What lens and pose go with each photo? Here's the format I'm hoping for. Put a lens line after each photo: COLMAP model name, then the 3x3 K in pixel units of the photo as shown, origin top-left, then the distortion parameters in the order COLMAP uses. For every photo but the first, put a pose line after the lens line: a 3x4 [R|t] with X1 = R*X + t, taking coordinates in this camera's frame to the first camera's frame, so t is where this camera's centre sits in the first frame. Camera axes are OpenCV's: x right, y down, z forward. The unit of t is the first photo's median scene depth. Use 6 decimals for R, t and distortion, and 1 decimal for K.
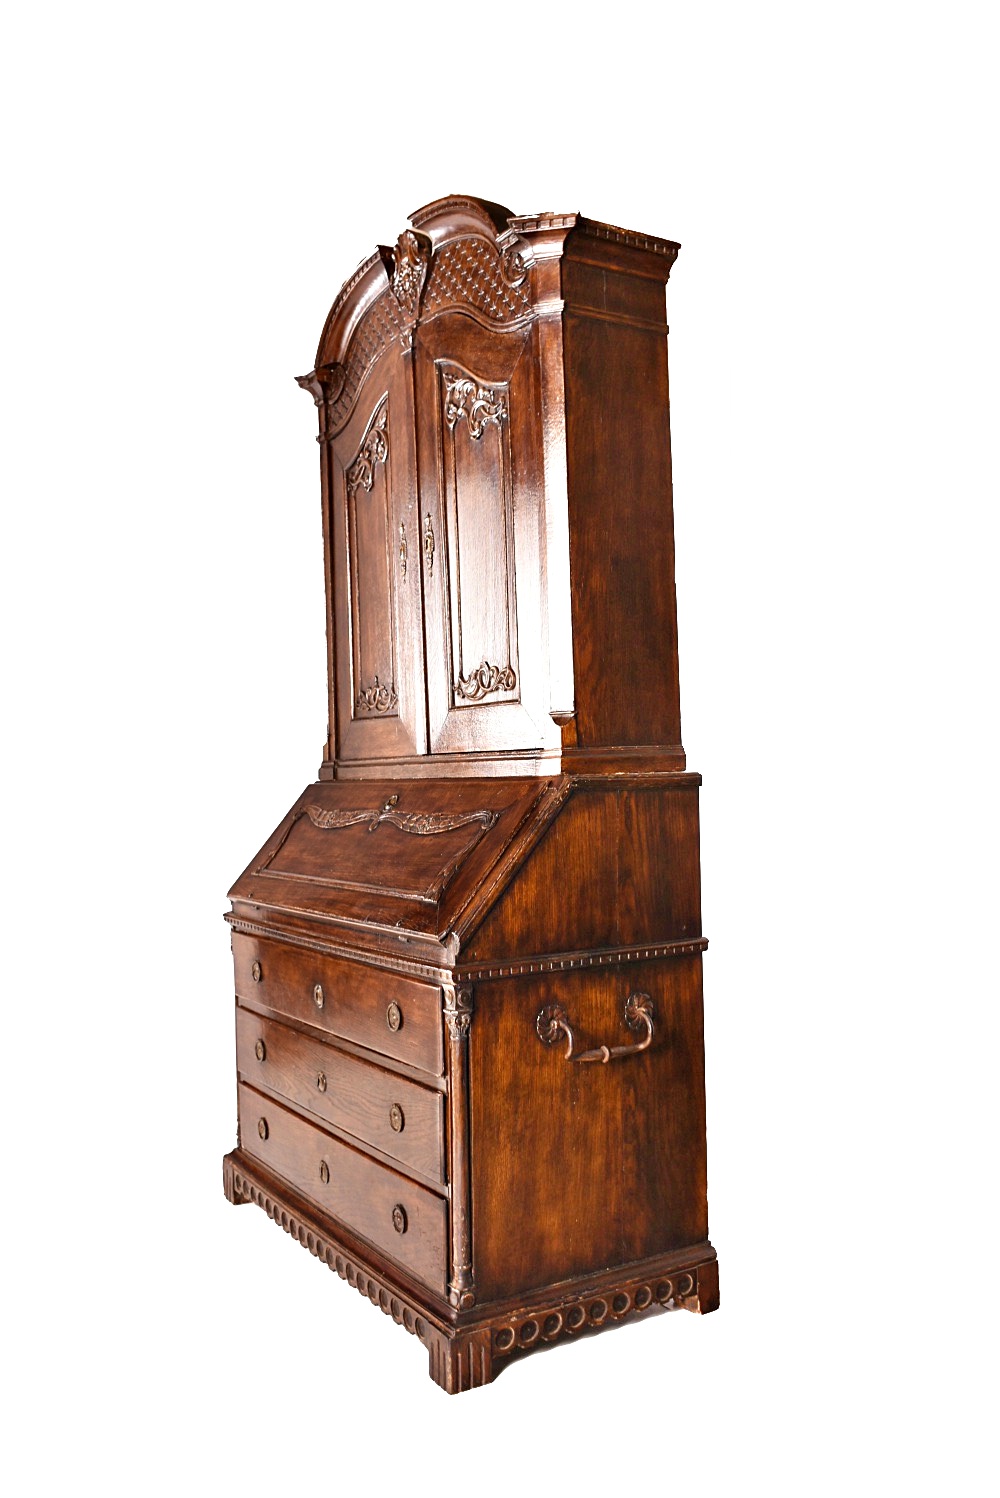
lens RADIAL K [[1290.0, 0, 501.1], [0, 1290.0, 749.2], [0, 0, 1]] dist [-0.008879, -0.000681]
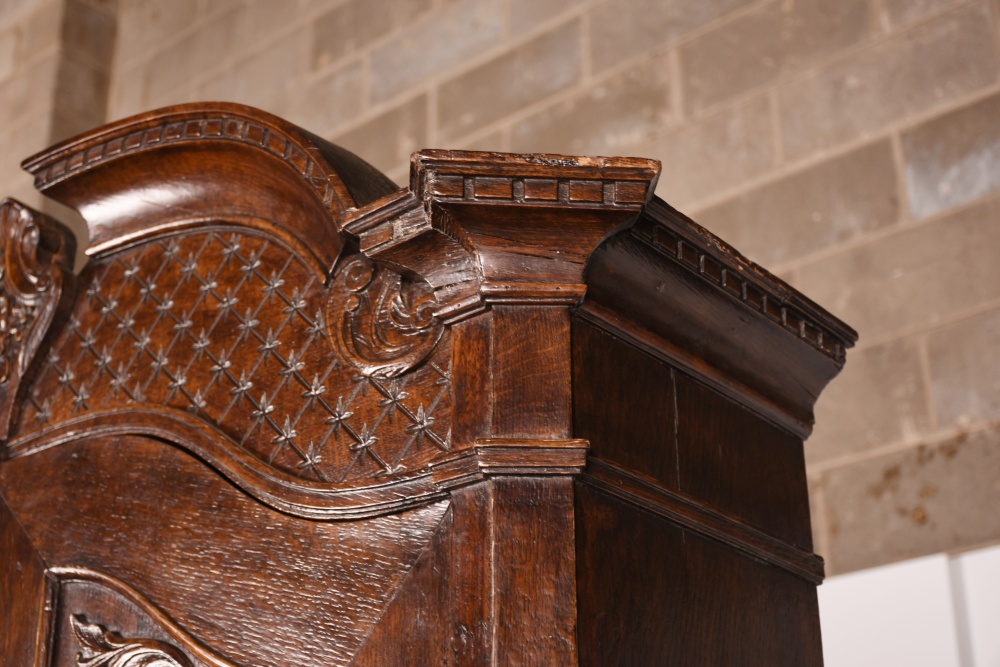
lens RADIAL K [[1613.7, 0, 498.3], [0, 1613.7, 333.7], [0, 0, 1]] dist [-0.036238, 0.000000]
pose [[0.951093, 0.156140, 0.266538, -0.062167], [-0.031332, 0.907160, -0.419618, -0.201247], [-0.307312, 0.390745, 0.867685, 0.629955]]
